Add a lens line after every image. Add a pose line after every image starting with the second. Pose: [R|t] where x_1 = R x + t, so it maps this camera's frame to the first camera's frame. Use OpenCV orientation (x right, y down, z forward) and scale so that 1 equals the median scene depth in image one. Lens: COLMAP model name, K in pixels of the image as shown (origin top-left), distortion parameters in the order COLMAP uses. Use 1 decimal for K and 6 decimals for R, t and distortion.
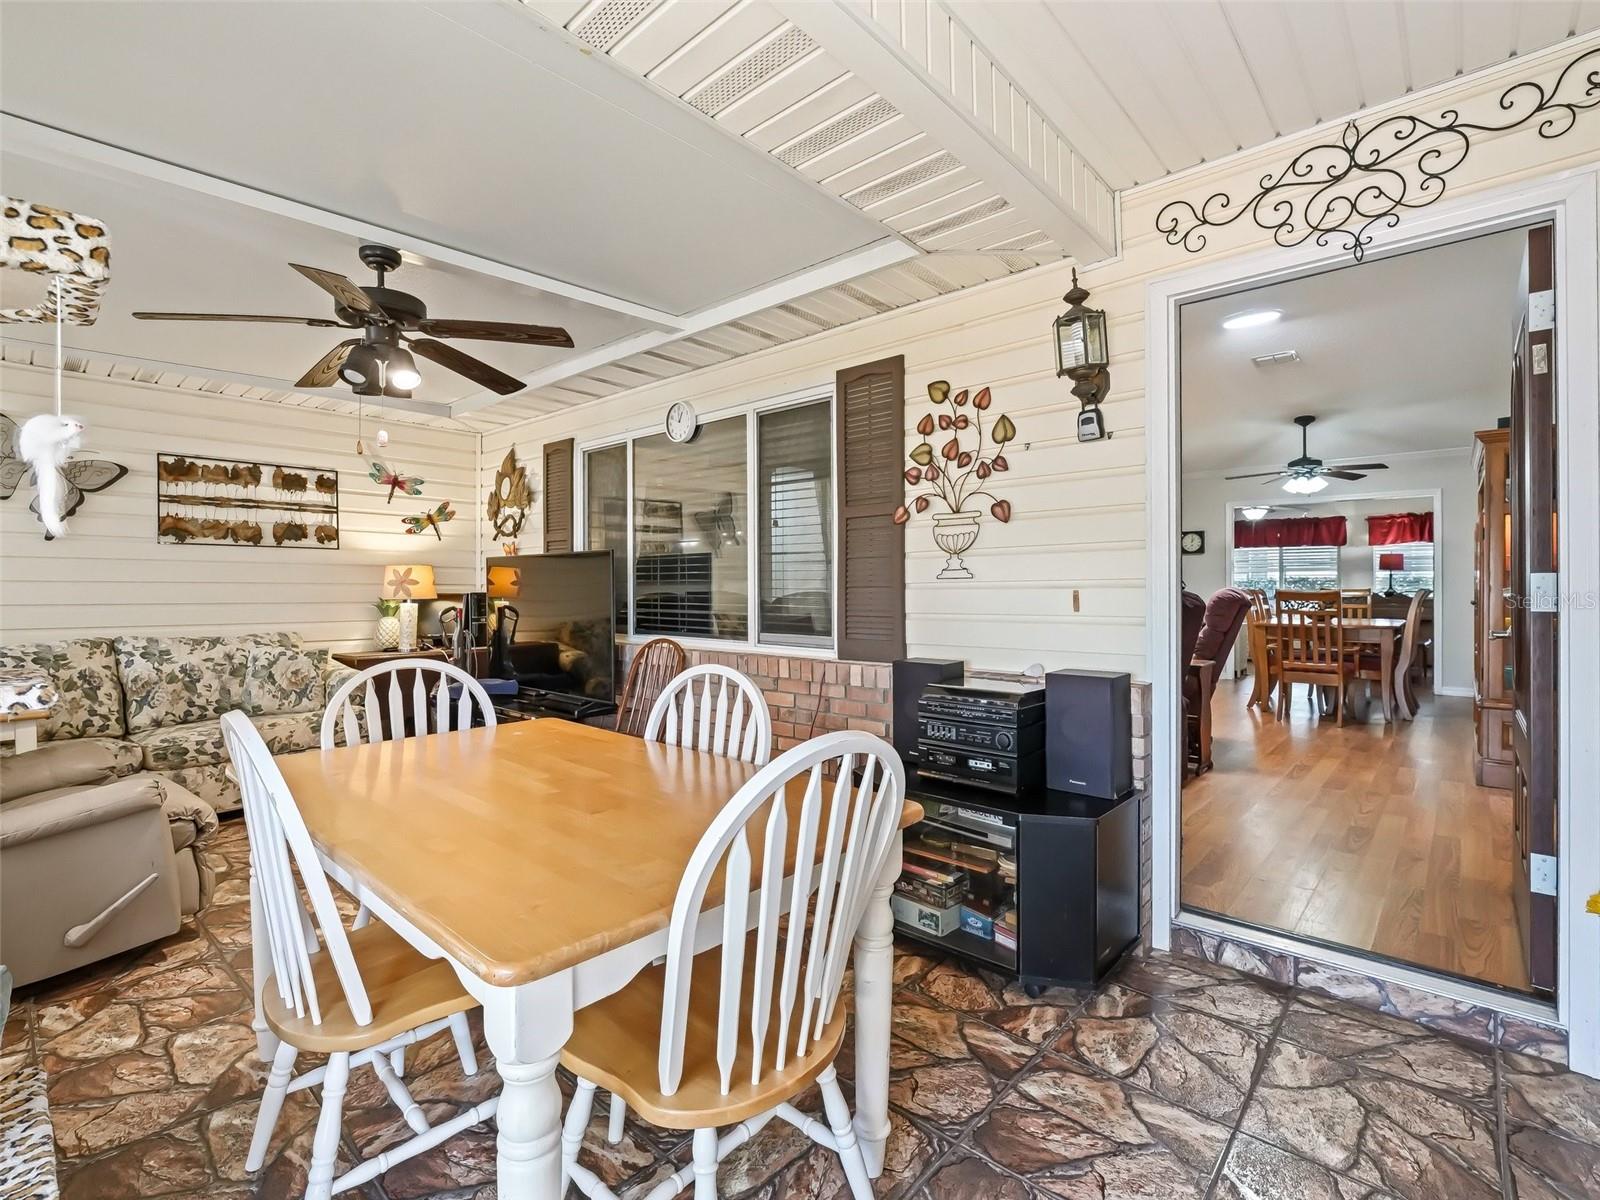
lens RADIAL K [[739.7, 0, 790.1], [0, 739.7, 590.0], [0, 0, 1]] dist [0.009846, -0.000558]
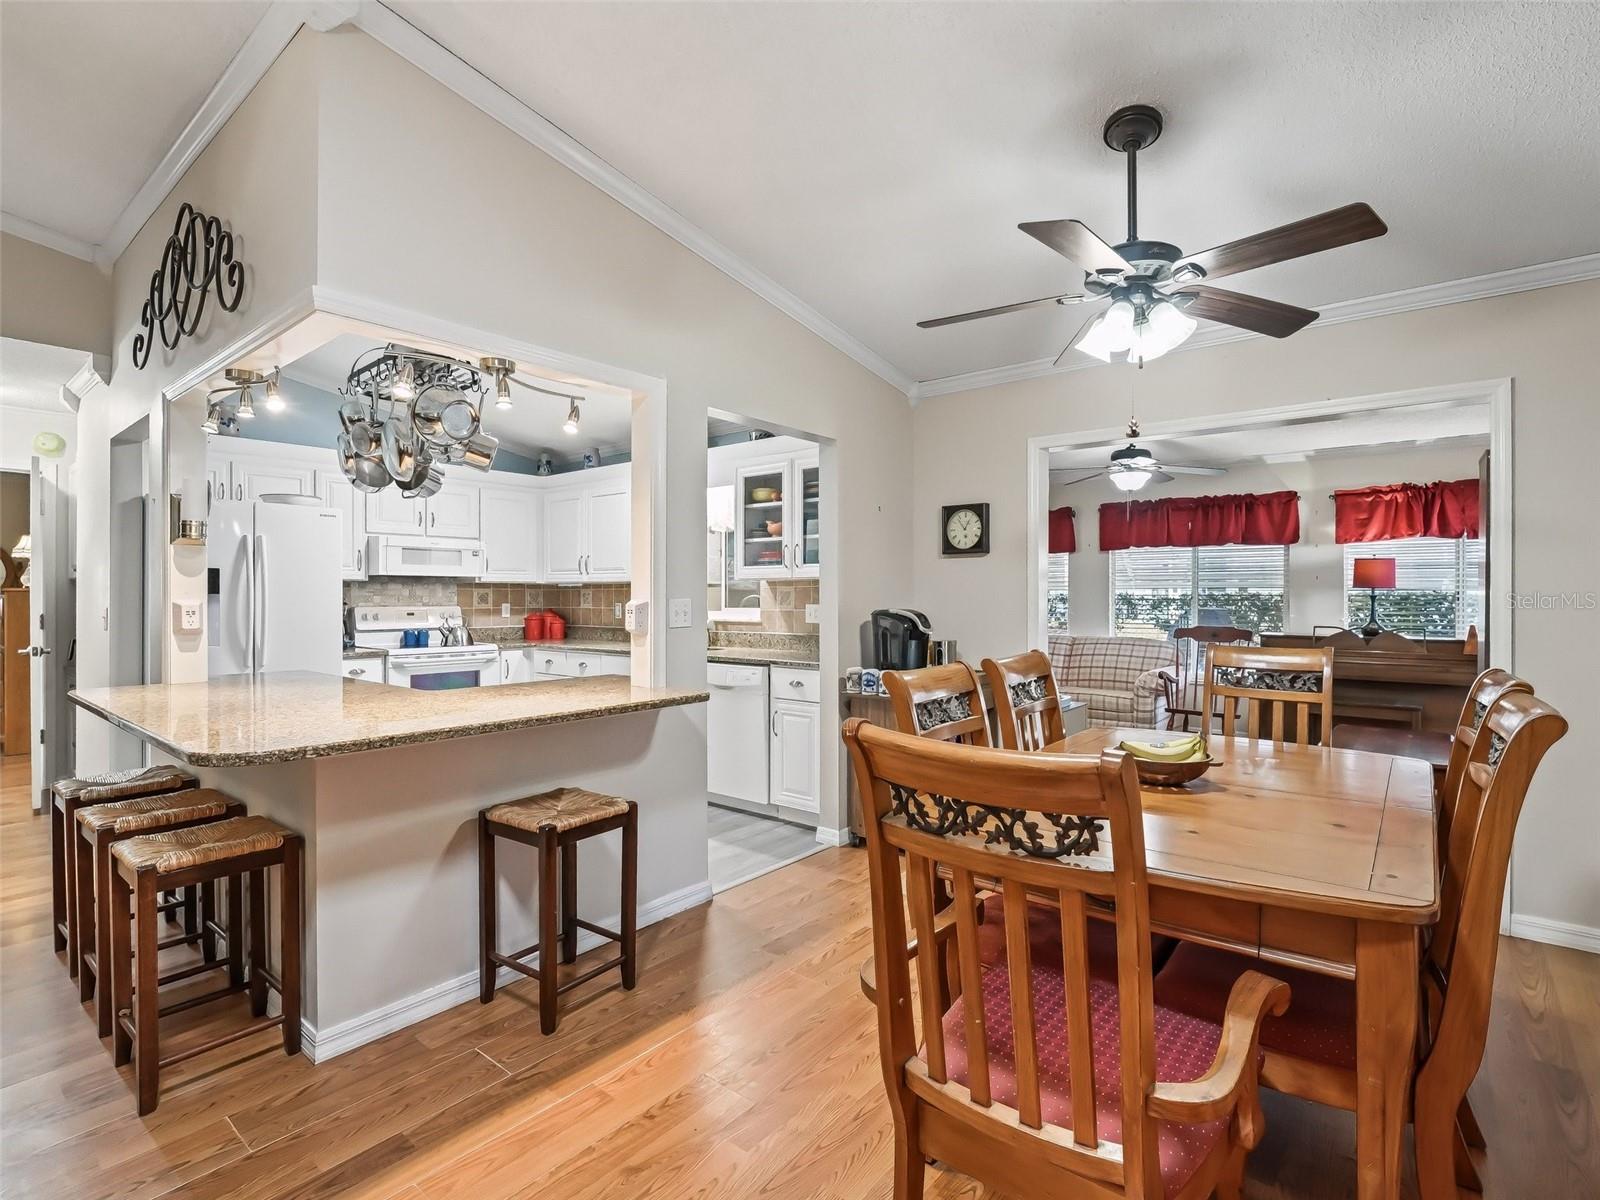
lens RADIAL K [[777.9, 0, 841.0], [0, 777.9, 595.8], [0, 0, 1]] dist [0.005202, 0.000443]
pose [[0.996233, 0.001517, 0.086703, 0.384199], [-0.001168, 0.999991, -0.004074, -0.019715], [-0.086708, 0.003957, 0.996226, 0.484108]]
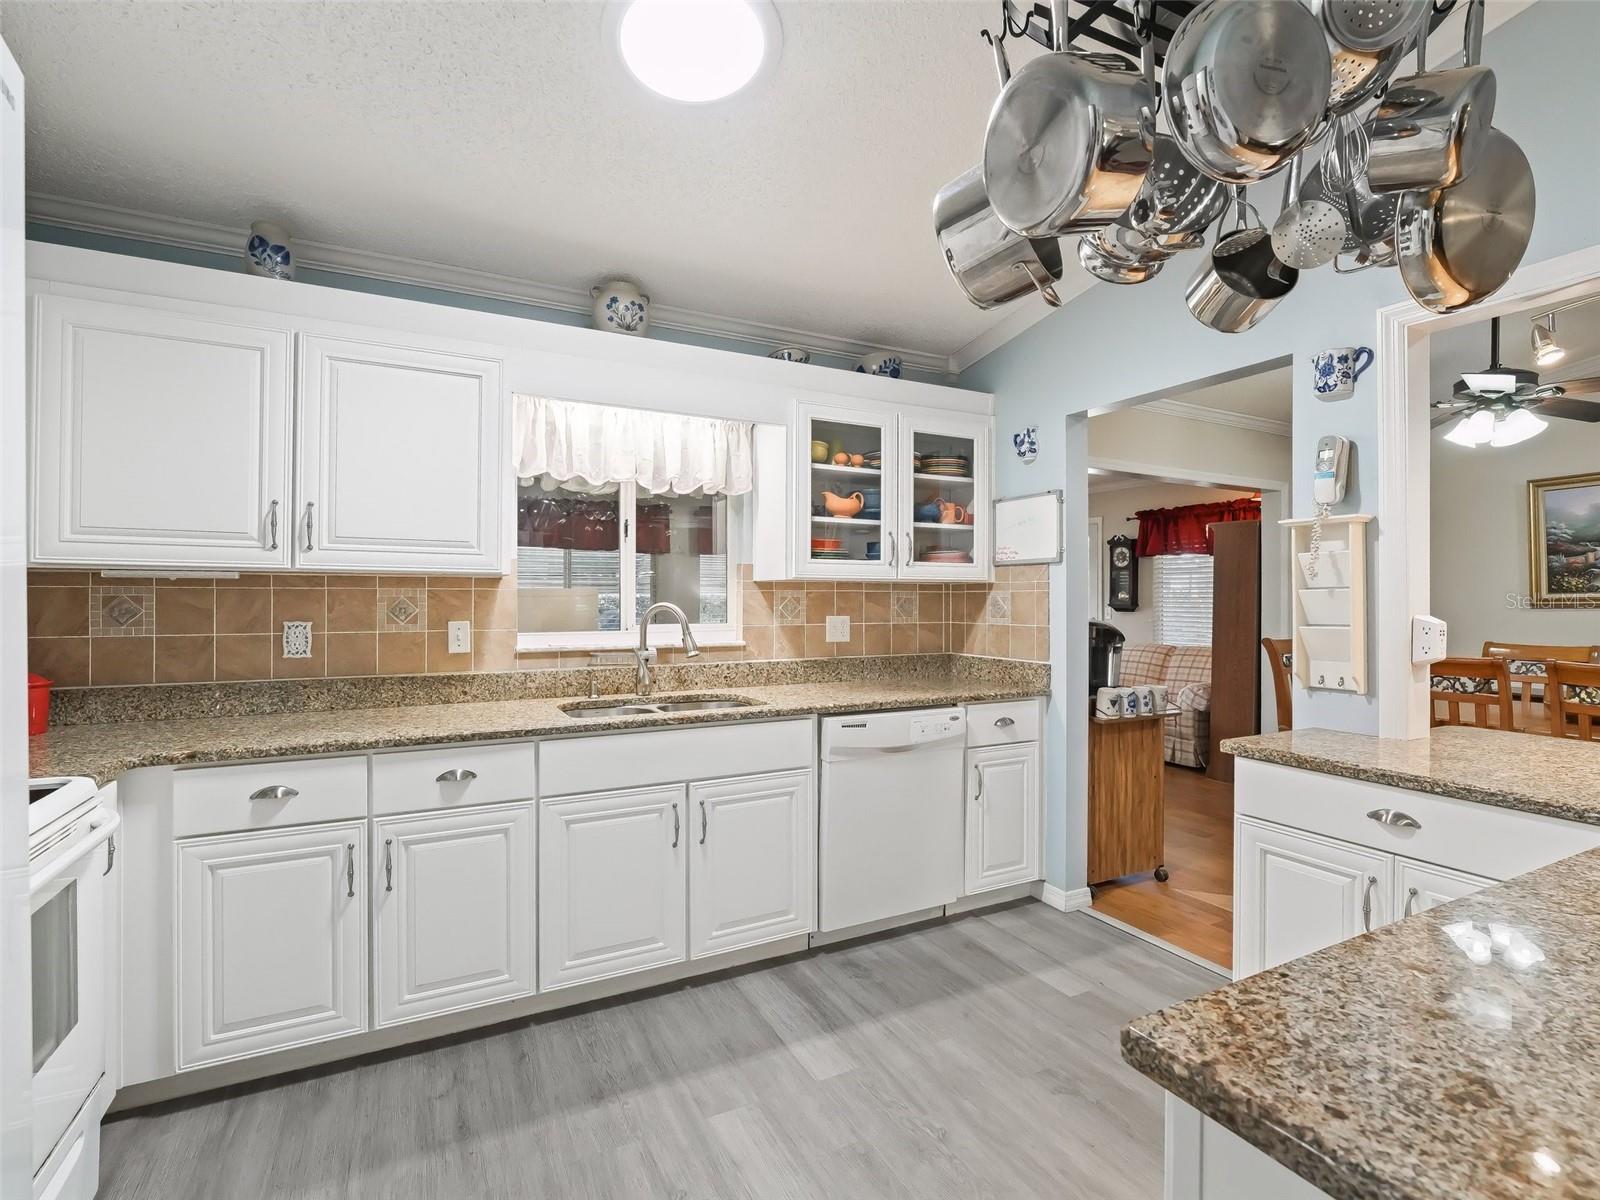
lens RADIAL K [[739.7, 0, 799.3], [0, 739.7, 603.2], [0, 0, 1]] dist [0.009846, -0.000558]
pose [[0.340349, -0.004807, 0.940287, 0.075220], [-0.000657, 0.999985, 0.005350, -0.023910], [-0.940299, -0.002438, 0.340341, 0.892619]]
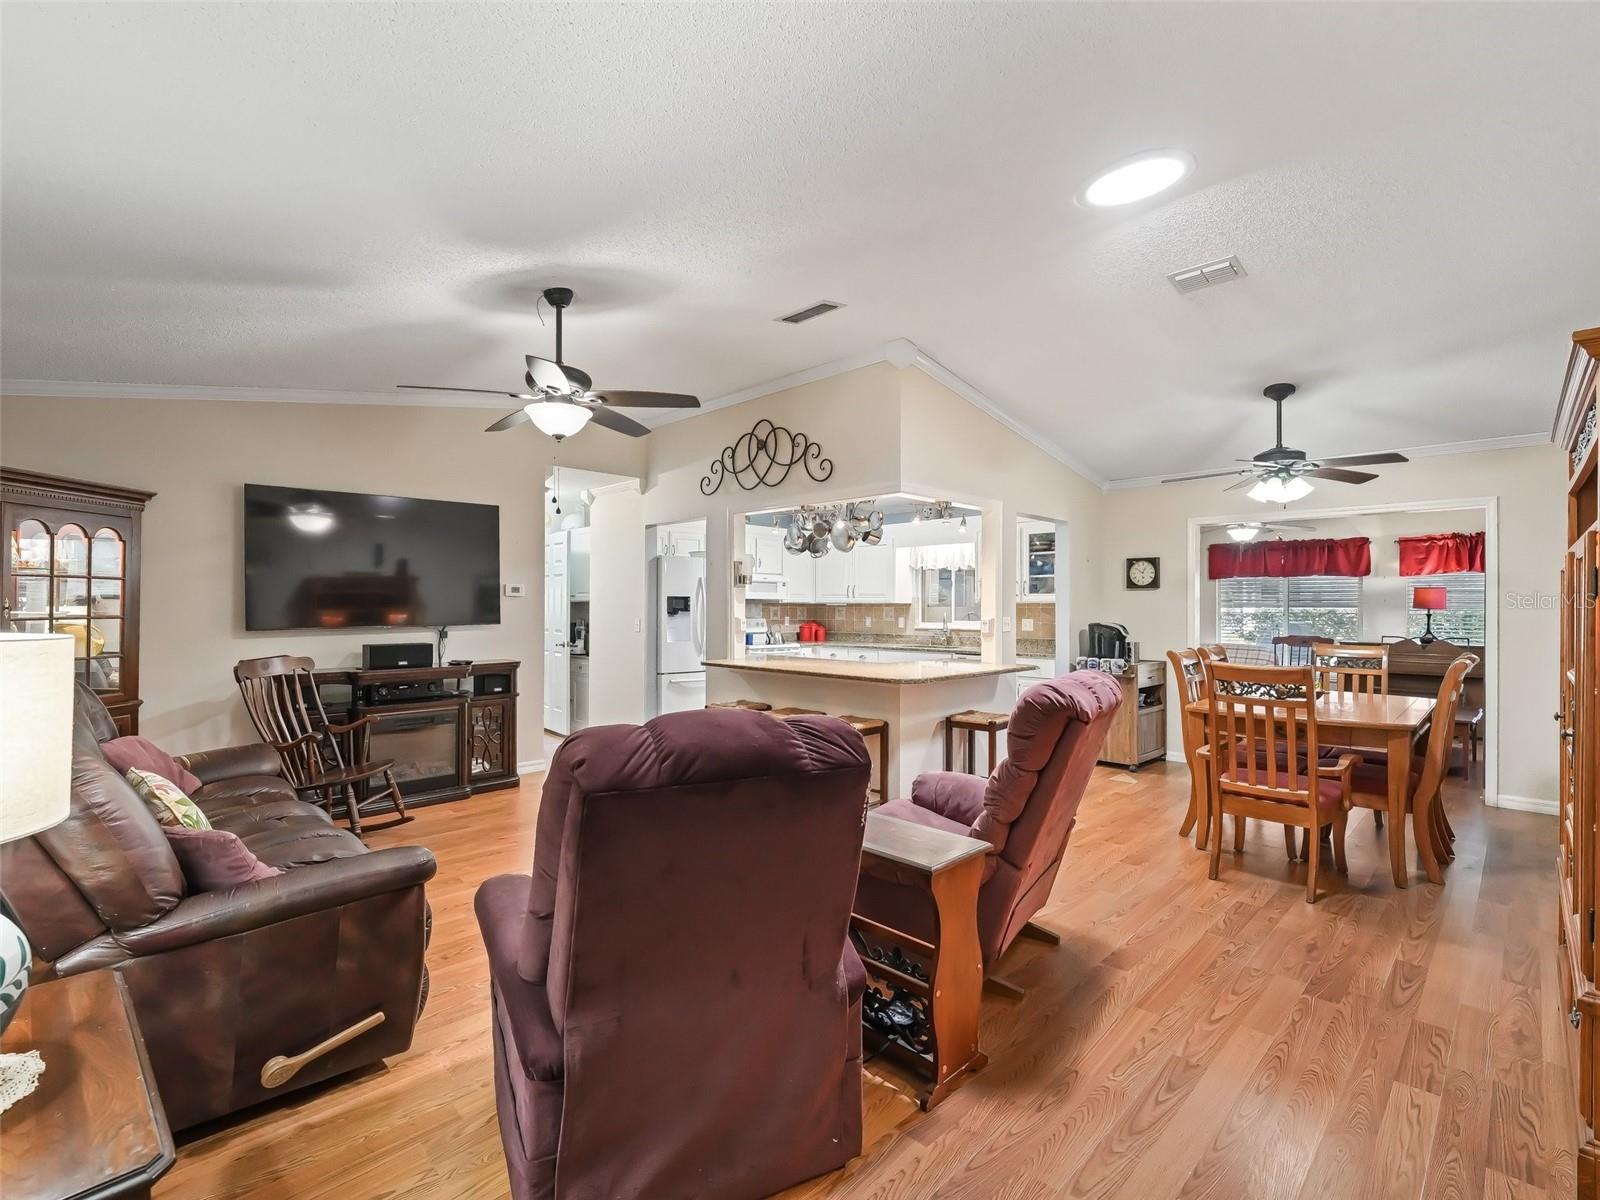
lens RADIAL K [[739.7, 0, 800.5], [0, 739.7, 604.9], [0, 0, 1]] dist [0.009846, -0.000558]
pose [[0.999243, 0.004688, -0.038619, 0.211628], [-0.004945, 0.999966, -0.006547, -0.024101], [0.038587, 0.006733, 0.999233, 0.236059]]
